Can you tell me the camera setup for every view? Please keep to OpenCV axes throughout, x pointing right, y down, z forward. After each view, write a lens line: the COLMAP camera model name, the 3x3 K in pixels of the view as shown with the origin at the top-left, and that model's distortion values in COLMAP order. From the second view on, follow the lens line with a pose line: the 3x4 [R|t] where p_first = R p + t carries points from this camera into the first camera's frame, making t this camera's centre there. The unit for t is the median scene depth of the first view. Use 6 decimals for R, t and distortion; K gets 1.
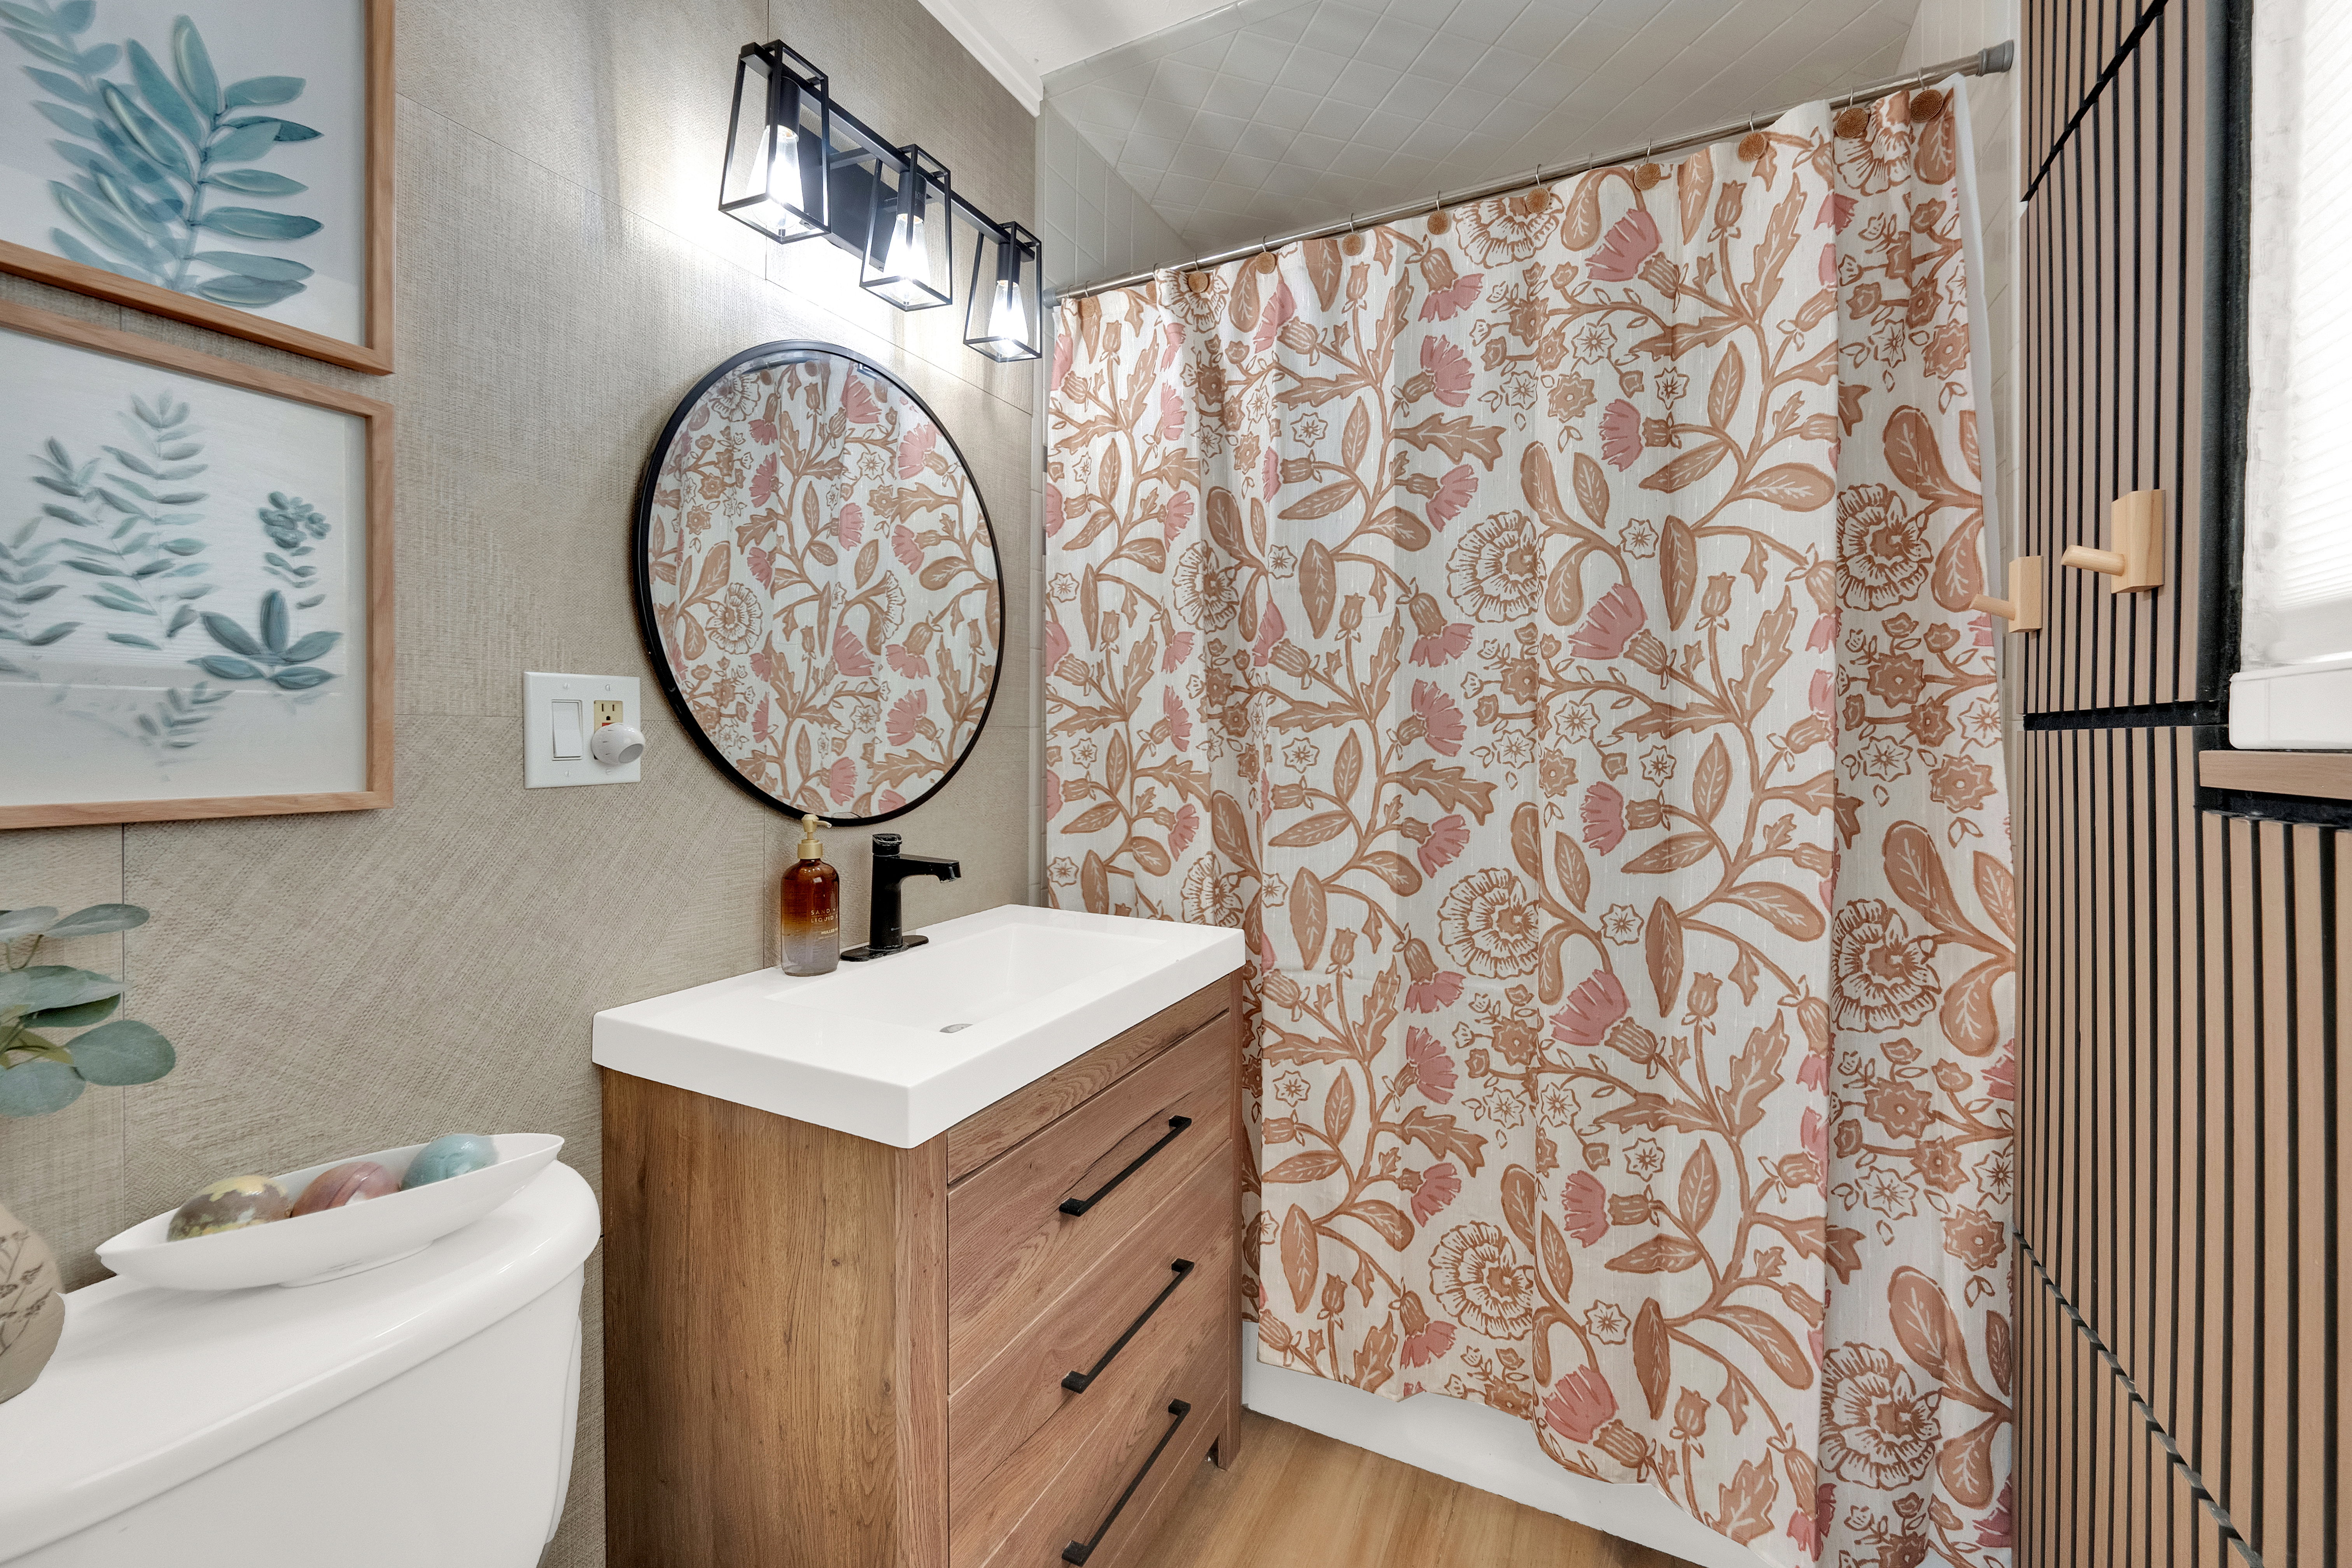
lens RADIAL K [[951.6, 0, 1163.1], [0, 951.6, 744.9], [0, 0, 1]] dist [-0.001759, -0.000678]
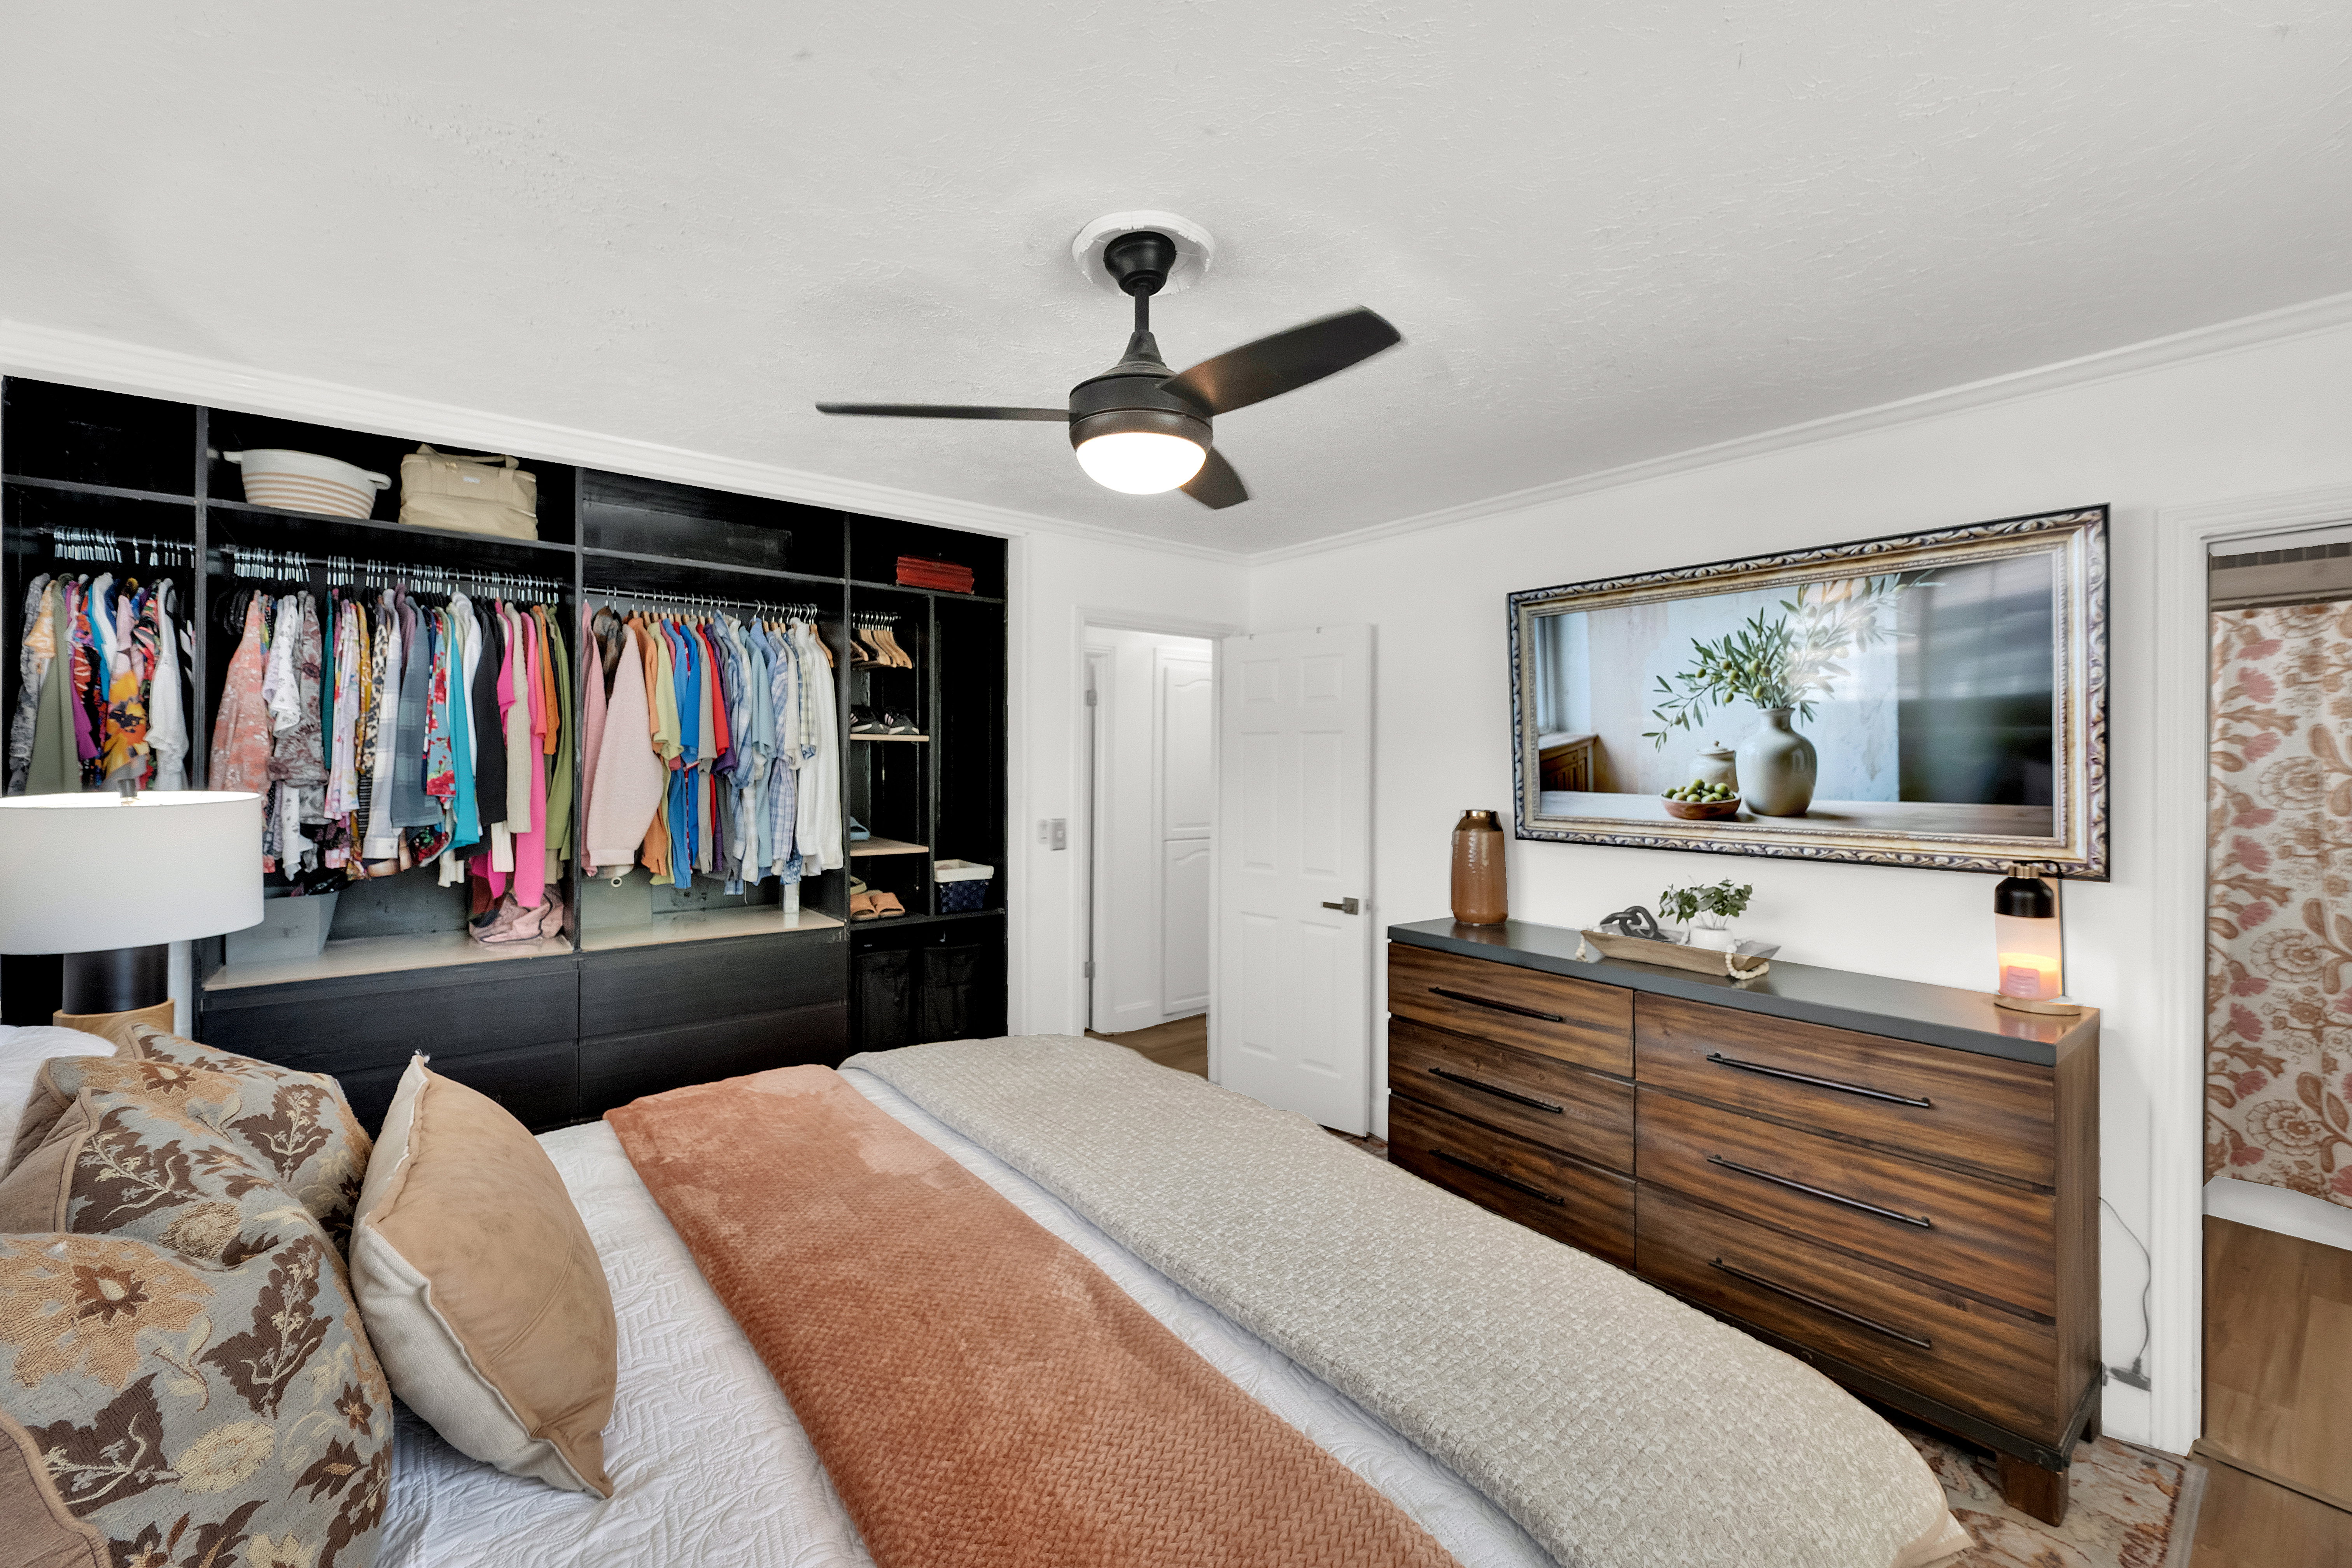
lens RADIAL K [[951.6, 0, 1174.7], [0, 951.6, 766.1], [0, 0, 1]] dist [-0.001759, -0.000678]
pose [[0.913682, 0.000330, -0.406429, -1.029257], [-0.002537, 0.999985, -0.004893, -0.207007], [0.406421, 0.005502, 0.913669, -1.865103]]
